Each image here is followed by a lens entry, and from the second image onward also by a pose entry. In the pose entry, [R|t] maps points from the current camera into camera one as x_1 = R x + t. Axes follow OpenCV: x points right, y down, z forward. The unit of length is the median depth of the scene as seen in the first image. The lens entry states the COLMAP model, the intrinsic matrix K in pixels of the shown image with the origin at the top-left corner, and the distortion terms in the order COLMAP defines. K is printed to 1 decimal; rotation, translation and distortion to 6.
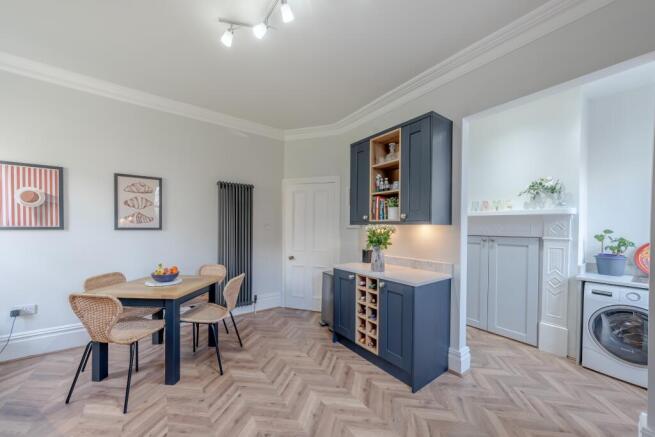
lens RADIAL K [[233.4, 0, 319.9], [0, 233.4, 229.4], [0, 0, 1]] dist [-0.001839, -0.000118]
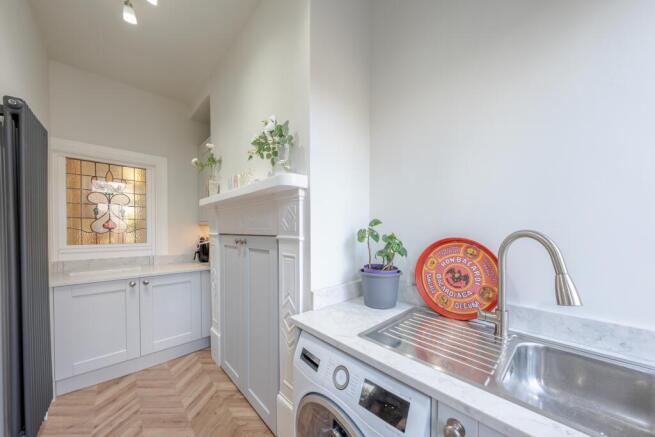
lens RADIAL K [[220.3, 0, 312.4], [0, 220.3, 230.9], [0, 0, 1]] dist [-0.001502, -0.000130]
pose [[0.993678, -0.010738, 0.111757, 1.027423], [0.010715, 0.999942, 0.000806, 0.024840], [-0.111759, 0.000397, 0.993735, 0.516201]]
